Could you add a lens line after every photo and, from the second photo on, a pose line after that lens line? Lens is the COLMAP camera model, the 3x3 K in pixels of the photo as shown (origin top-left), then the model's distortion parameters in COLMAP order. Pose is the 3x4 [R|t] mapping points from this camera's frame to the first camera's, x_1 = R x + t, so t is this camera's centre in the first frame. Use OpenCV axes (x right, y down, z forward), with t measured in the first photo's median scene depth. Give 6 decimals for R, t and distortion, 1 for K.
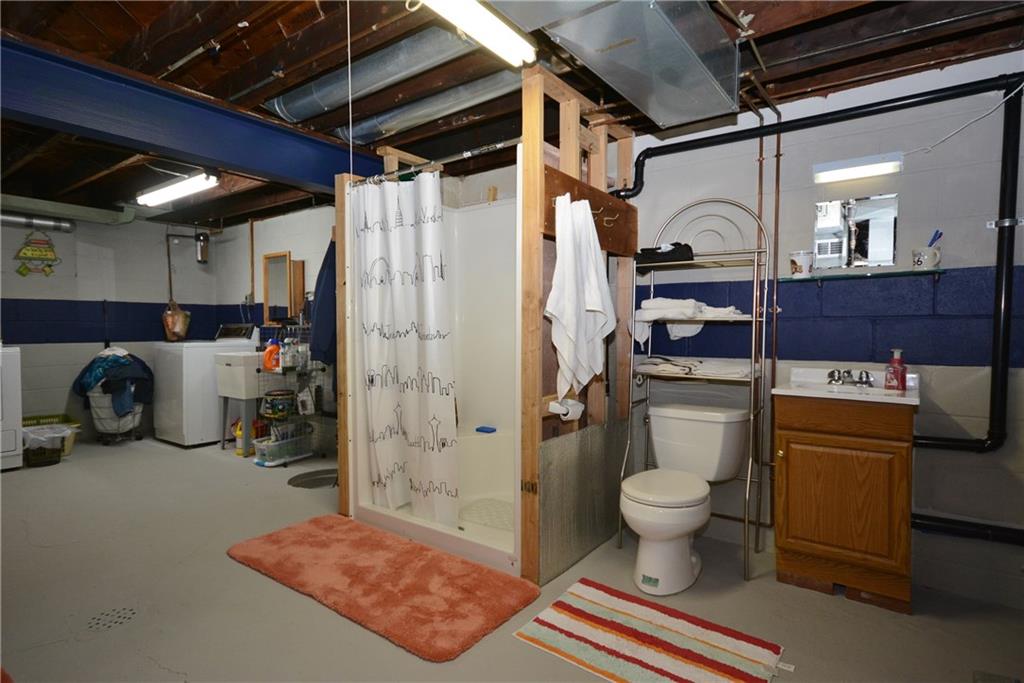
lens RADIAL K [[542.7, 0, 512.0], [0, 542.7, 341.5], [0, 0, 1]] dist [0.014589, -0.000608]
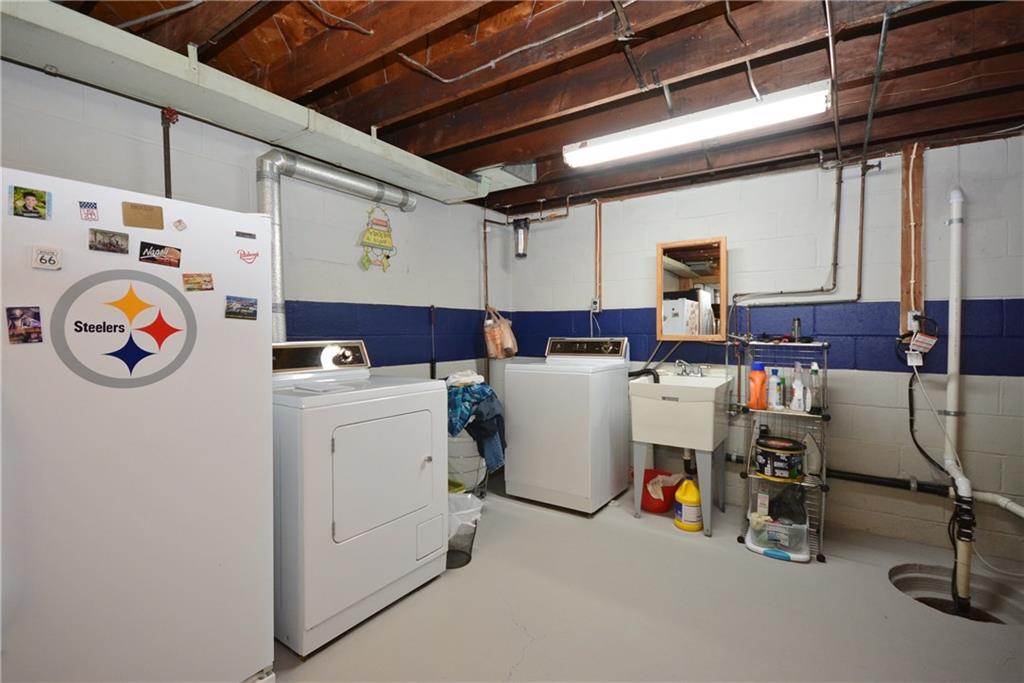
lens RADIAL K [[479.9, 0, 508.2], [0, 479.9, 334.9], [0, 0, 1]] dist [0.003770, -0.000179]
pose [[0.999547, -0.000579, 0.030089, -0.702093], [0.001194, 0.999791, -0.020397, -0.024504], [-0.030071, 0.020424, 0.999339, 0.375571]]
